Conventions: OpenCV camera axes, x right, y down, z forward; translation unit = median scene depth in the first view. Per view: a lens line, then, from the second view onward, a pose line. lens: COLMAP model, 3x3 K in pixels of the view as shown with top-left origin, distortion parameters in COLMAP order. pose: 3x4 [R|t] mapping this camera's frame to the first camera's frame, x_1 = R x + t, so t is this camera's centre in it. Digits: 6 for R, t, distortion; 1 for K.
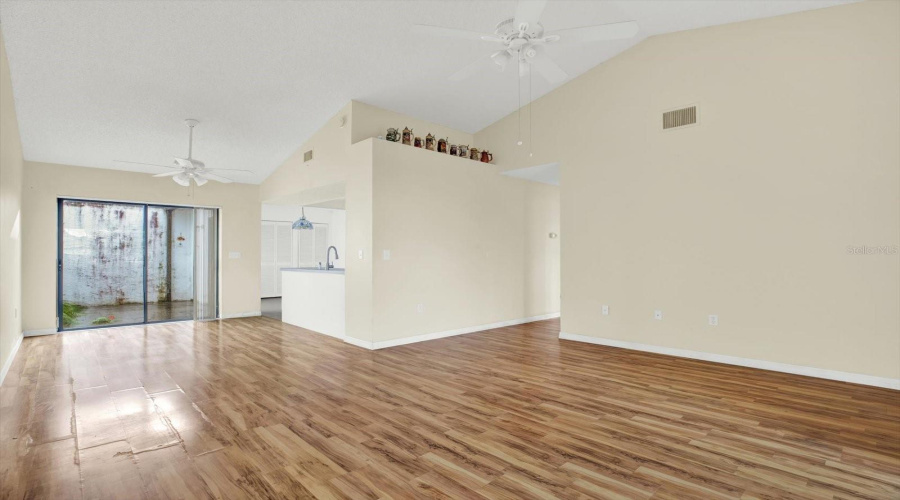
lens RADIAL K [[427.9, 0, 450.0], [0, 427.9, 250.0], [0, 0, 1]] dist [-0.029618, 0.000384]
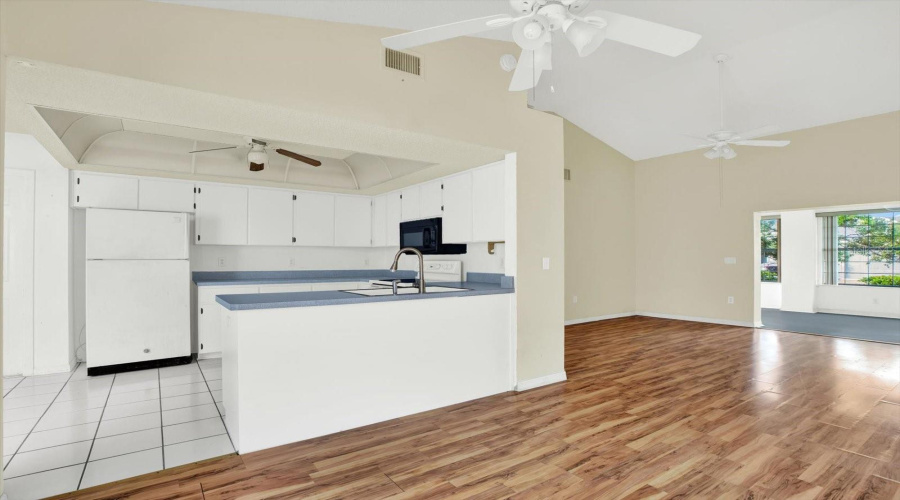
lens RADIAL K [[427.9, 0, 450.0], [0, 427.9, 250.0], [0, 0, 1]] dist [-0.029618, 0.000384]
pose [[0.135779, 0.021173, 0.990513, -1.667596], [-0.015781, 0.999691, -0.019206, 0.004355], [-0.990613, -0.013024, 0.136071, 1.786646]]
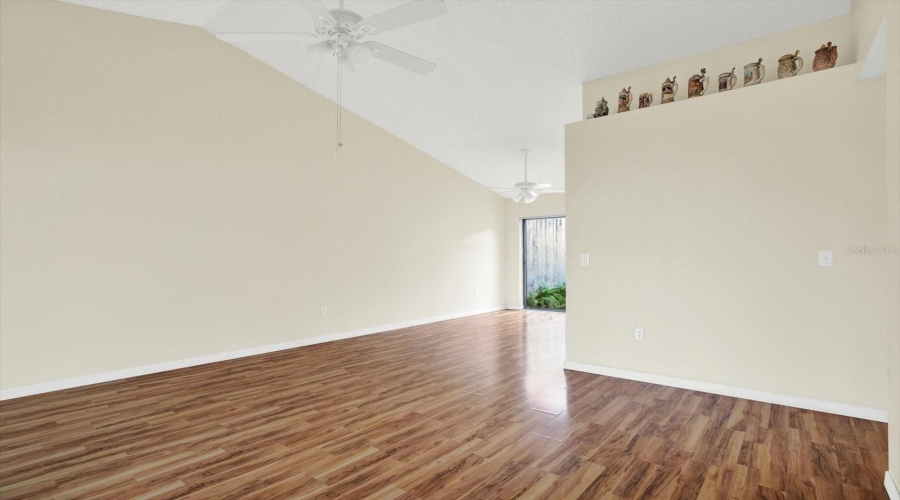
lens RADIAL K [[420.6, 0, 435.1], [0, 420.6, 253.3], [0, 0, 1]] dist [-0.017234, 0.000595]
pose [[0.103420, -0.006033, -0.994619, 1.038001], [0.022004, 0.999751, -0.003776, -0.007543], [0.994394, -0.021495, 0.103527, 1.045216]]
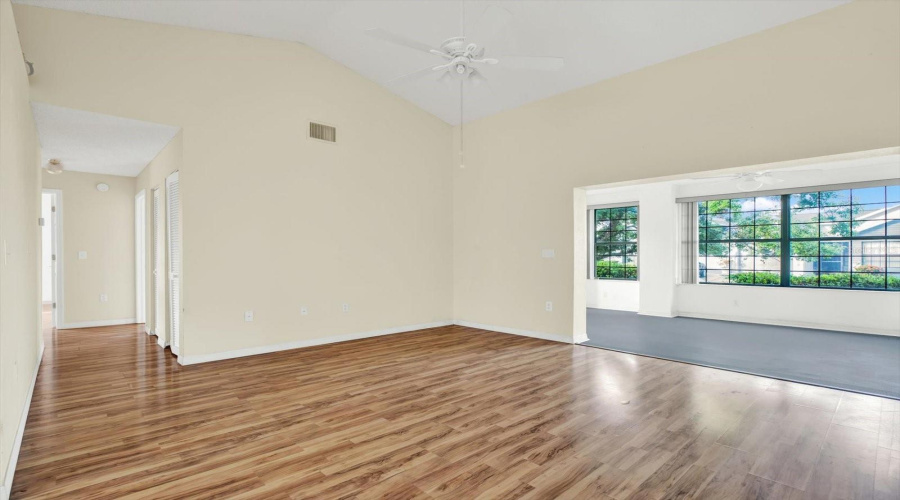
lens RADIAL K [[427.9, 0, 450.0], [0, 427.9, 250.0], [0, 0, 1]] dist [-0.029618, 0.000384]
pose [[-0.002811, 0.014773, 0.999887, -0.901360], [-0.015084, 0.999776, -0.014814, 0.010516], [-0.999882, -0.015124, -0.002588, 0.967832]]
